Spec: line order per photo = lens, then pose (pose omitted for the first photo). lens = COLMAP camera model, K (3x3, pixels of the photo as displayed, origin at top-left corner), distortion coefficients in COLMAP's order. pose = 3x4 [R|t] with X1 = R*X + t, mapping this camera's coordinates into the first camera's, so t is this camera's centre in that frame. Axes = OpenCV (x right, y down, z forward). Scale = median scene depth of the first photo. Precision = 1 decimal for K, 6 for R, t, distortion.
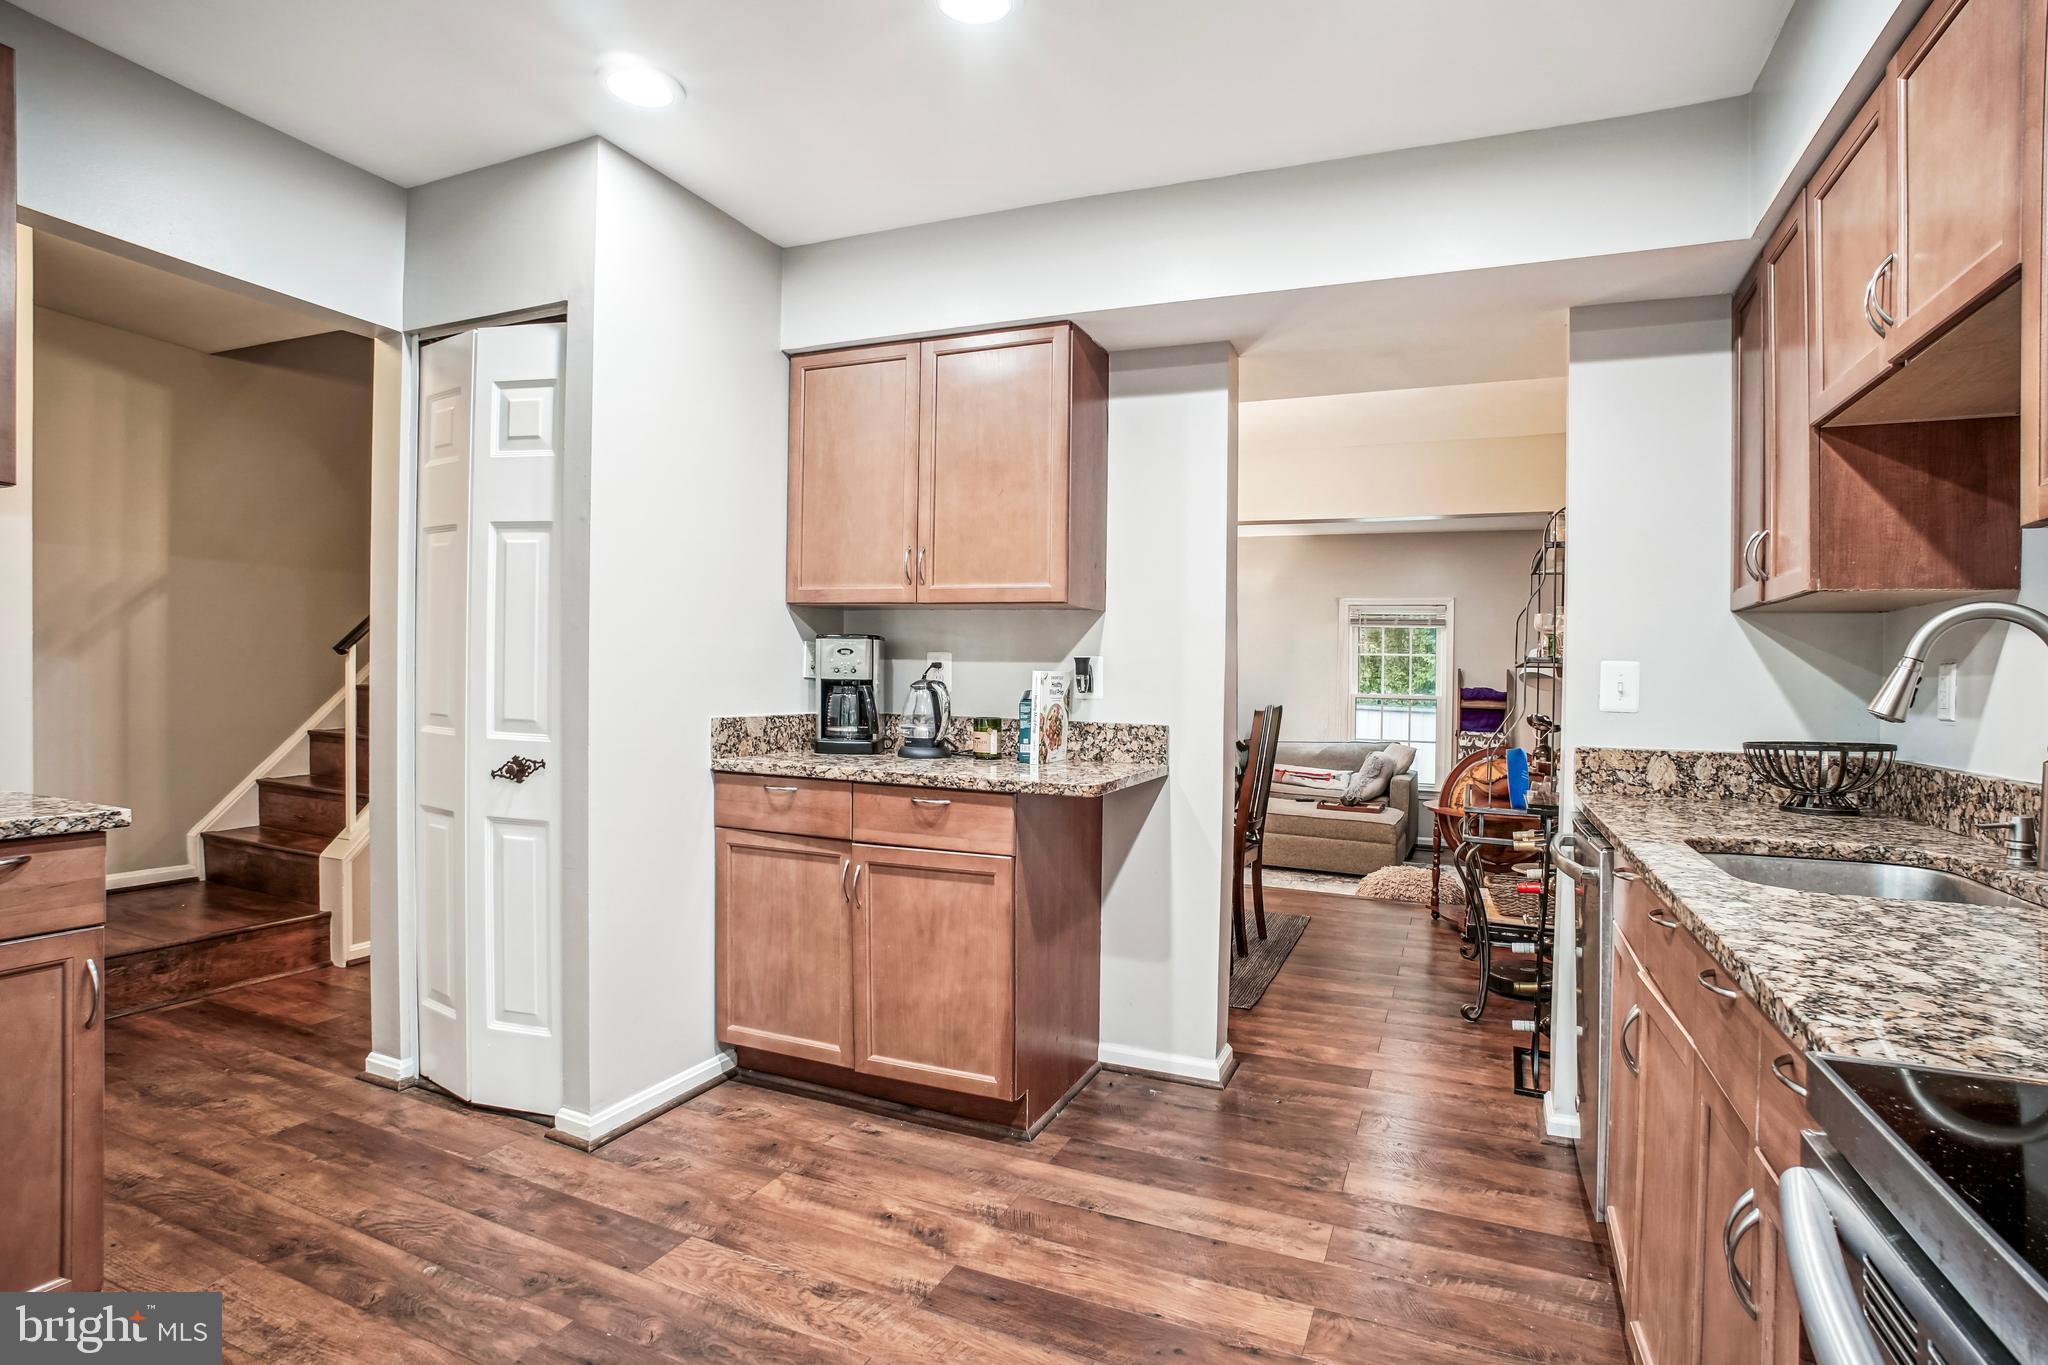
lens RADIAL K [[1015.8, 0, 1017.5], [0, 1015.8, 679.1], [0, 0, 1]] dist [-0.024593, 0.000888]
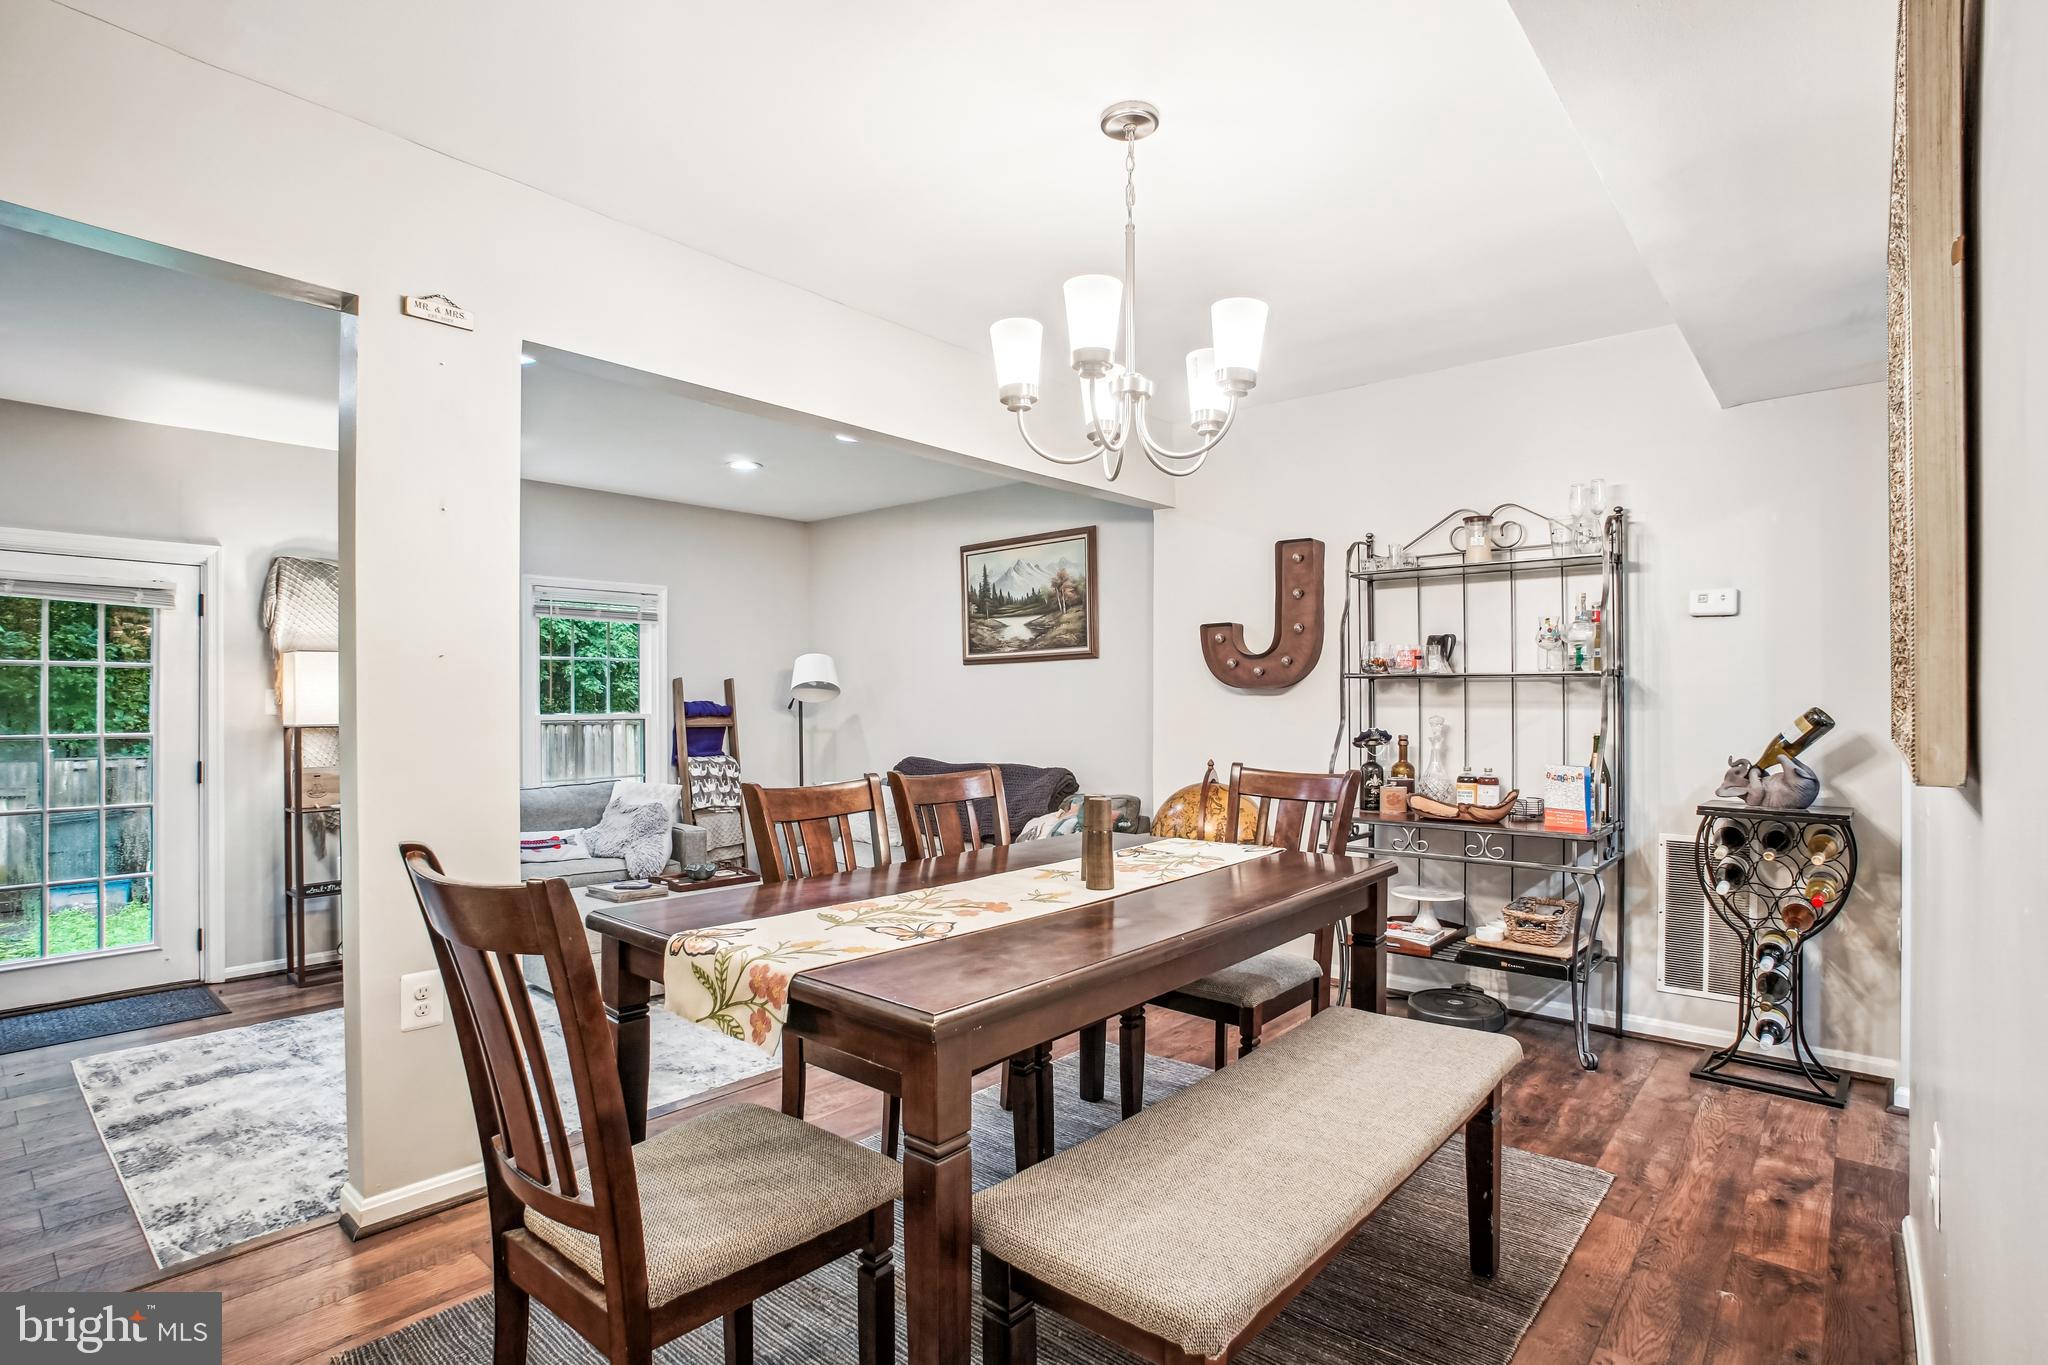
lens RADIAL K [[1015.8, 0, 1008.5], [0, 1015.8, 693.9], [0, 0, 1]] dist [-0.024593, 0.000888]
pose [[0.328732, -0.015598, 0.944294, -0.228021], [0.027095, 0.999608, 0.007079, 0.004134], [-0.944034, 0.023259, 0.329026, 0.540615]]
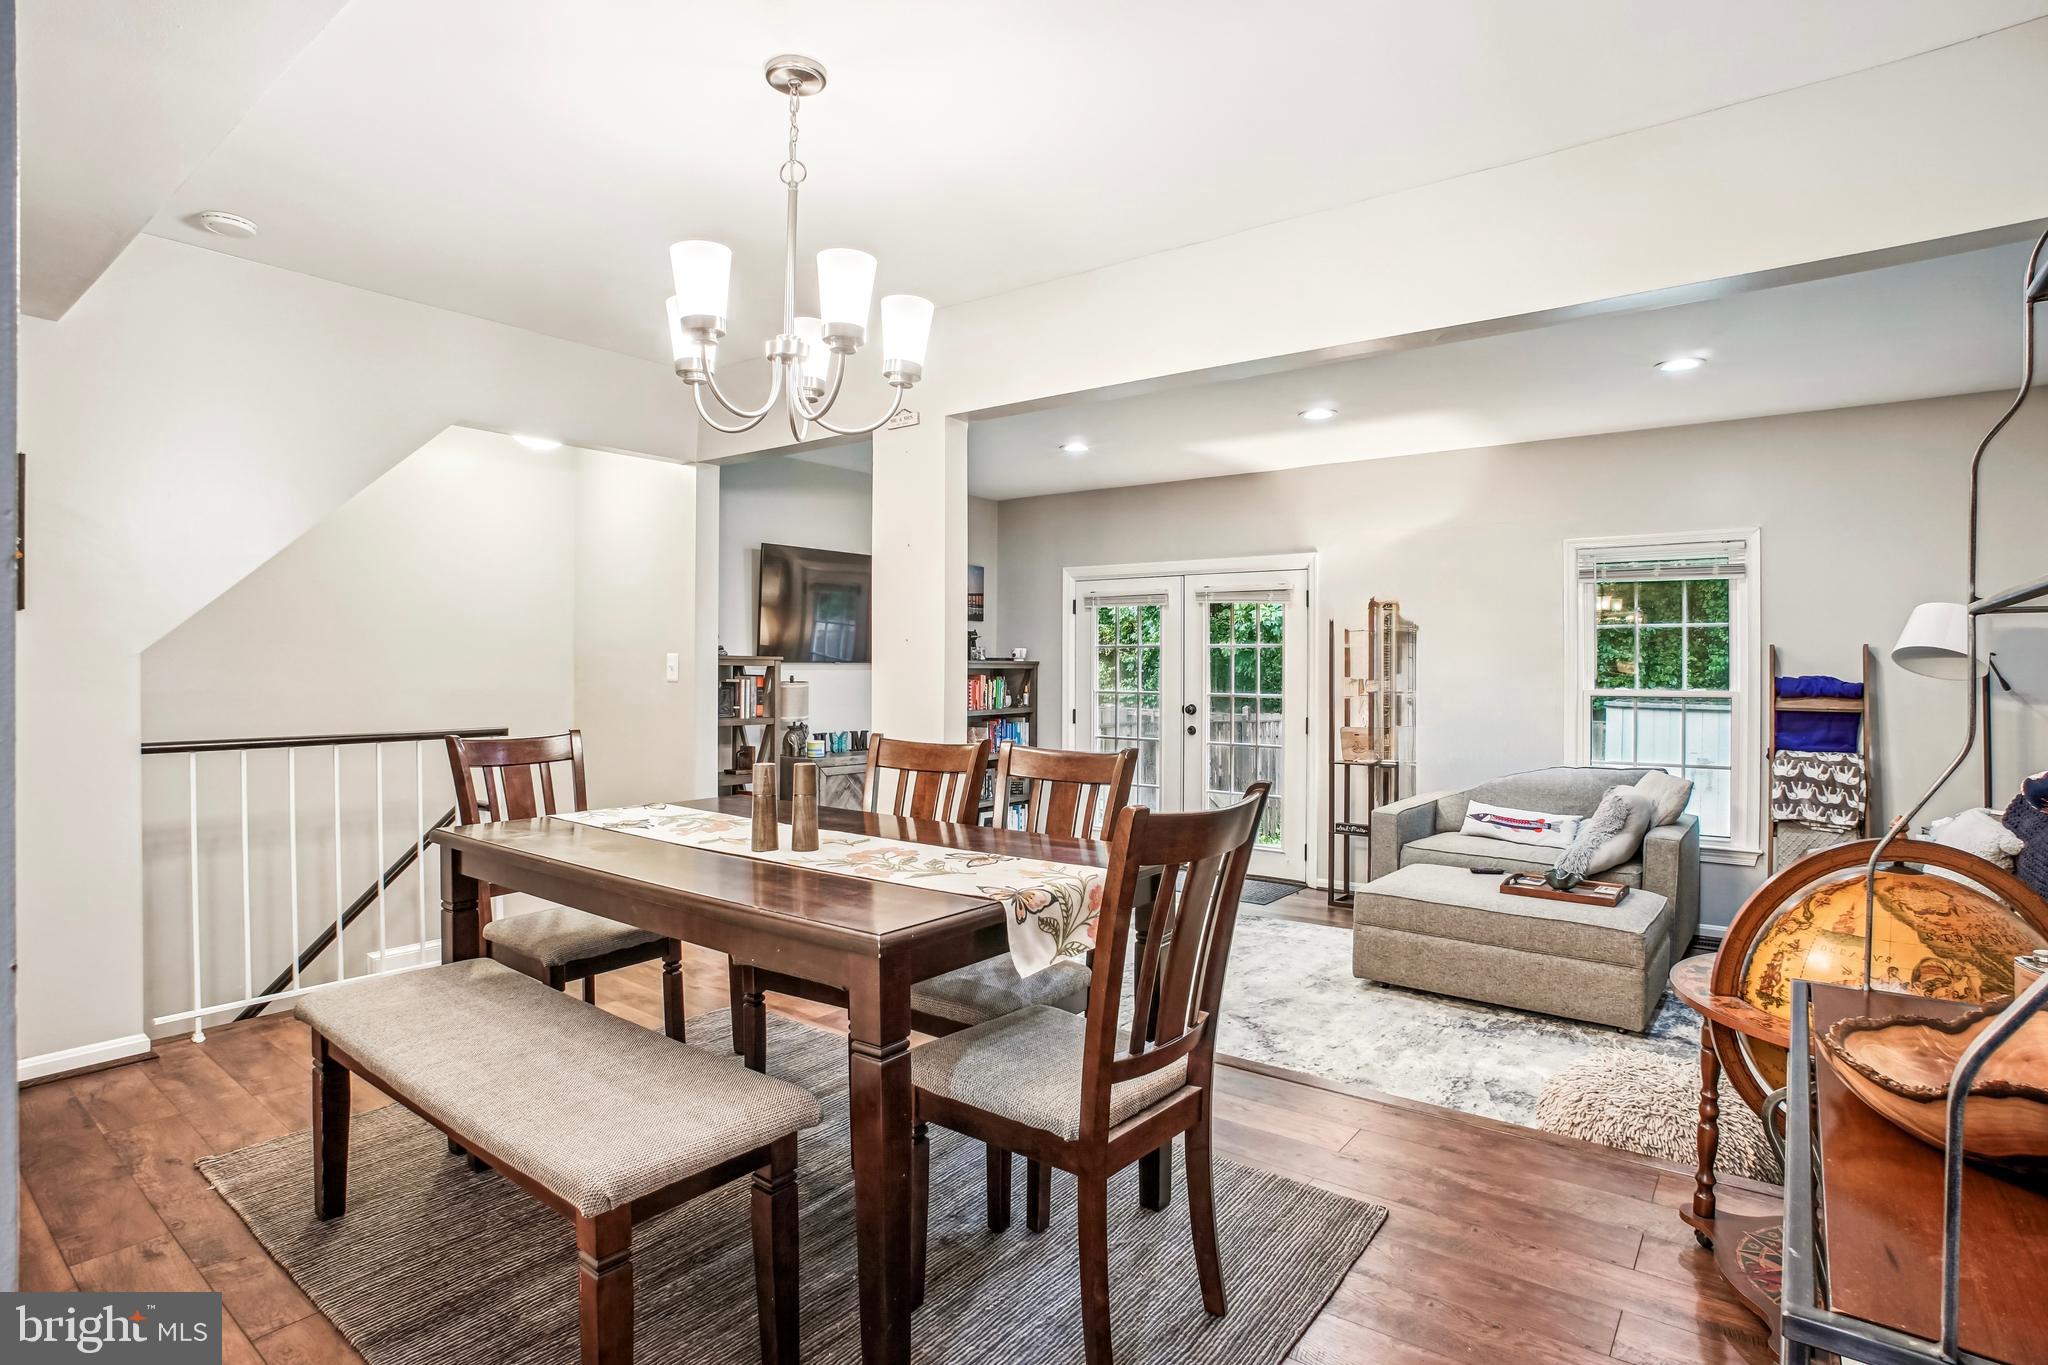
lens RADIAL K [[1015.8, 0, 1064.9], [0, 1015.8, 689.3], [0, 0, 1]] dist [-0.024593, 0.000888]
pose [[0.978875, -0.017298, -0.203728, 0.160299], [0.019758, 0.999754, 0.010049, 0.001724], [0.203504, -0.013862, 0.978976, 0.362220]]
